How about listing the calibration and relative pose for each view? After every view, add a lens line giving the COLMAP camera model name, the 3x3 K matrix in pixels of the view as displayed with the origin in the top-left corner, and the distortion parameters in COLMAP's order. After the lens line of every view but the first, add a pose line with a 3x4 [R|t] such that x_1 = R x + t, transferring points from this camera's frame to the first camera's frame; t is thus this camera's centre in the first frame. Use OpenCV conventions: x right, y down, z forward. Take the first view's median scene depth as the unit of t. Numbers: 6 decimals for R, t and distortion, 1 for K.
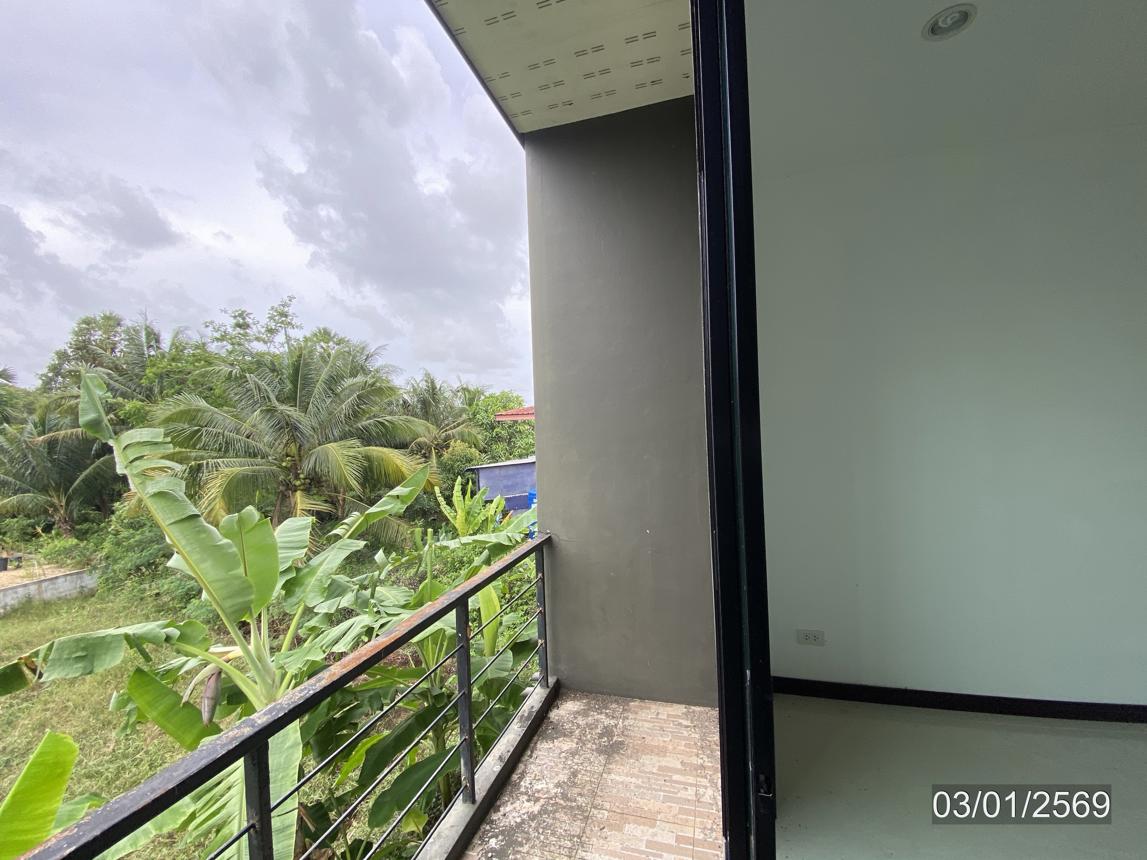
lens RADIAL K [[466.4, 0, 571.5], [0, 466.4, 422.7], [0, 0, 1]] dist [0.000343, -0.000096]
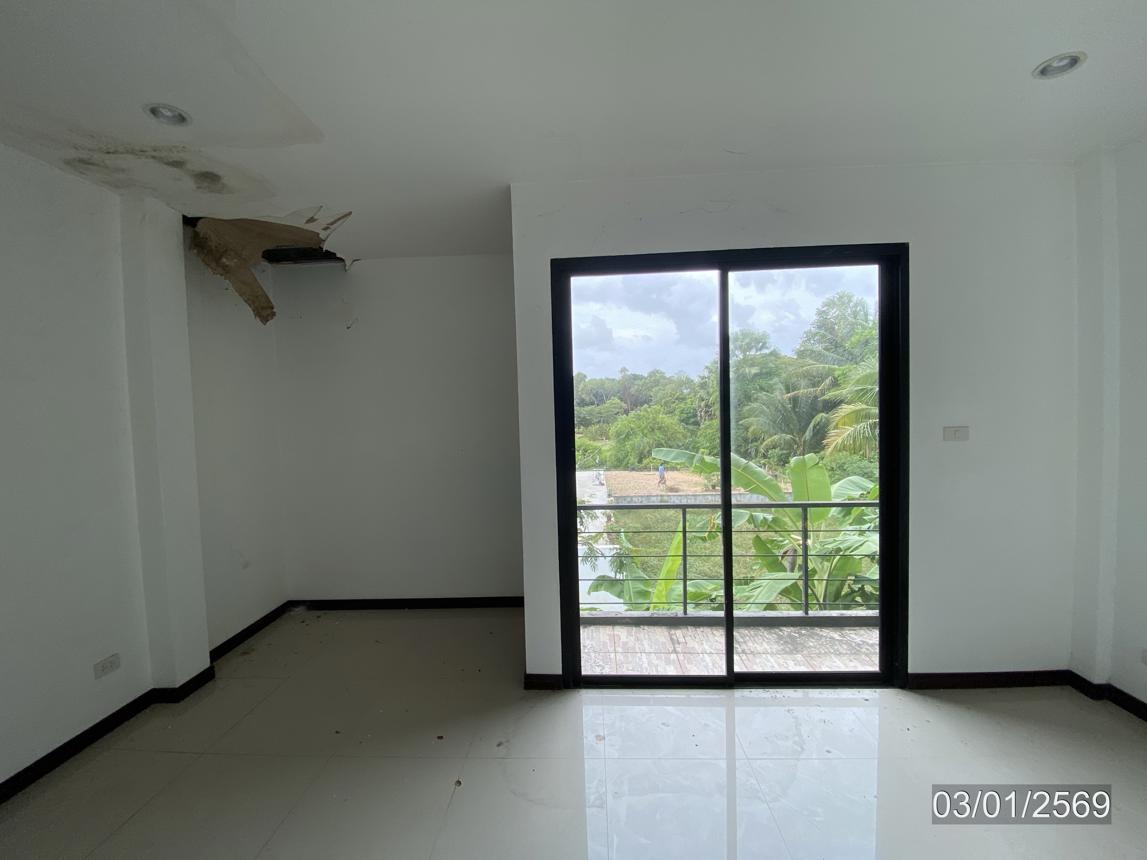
lens RADIAL K [[466.4, 0, 571.5], [0, 466.4, 422.7], [0, 0, 1]] dist [0.000343, -0.000096]
pose [[0.250645, 0.065754, -0.965843, 0.129762], [0.024573, 0.996937, 0.074248, -0.009098], [0.967767, -0.042343, 0.248261, -0.031505]]
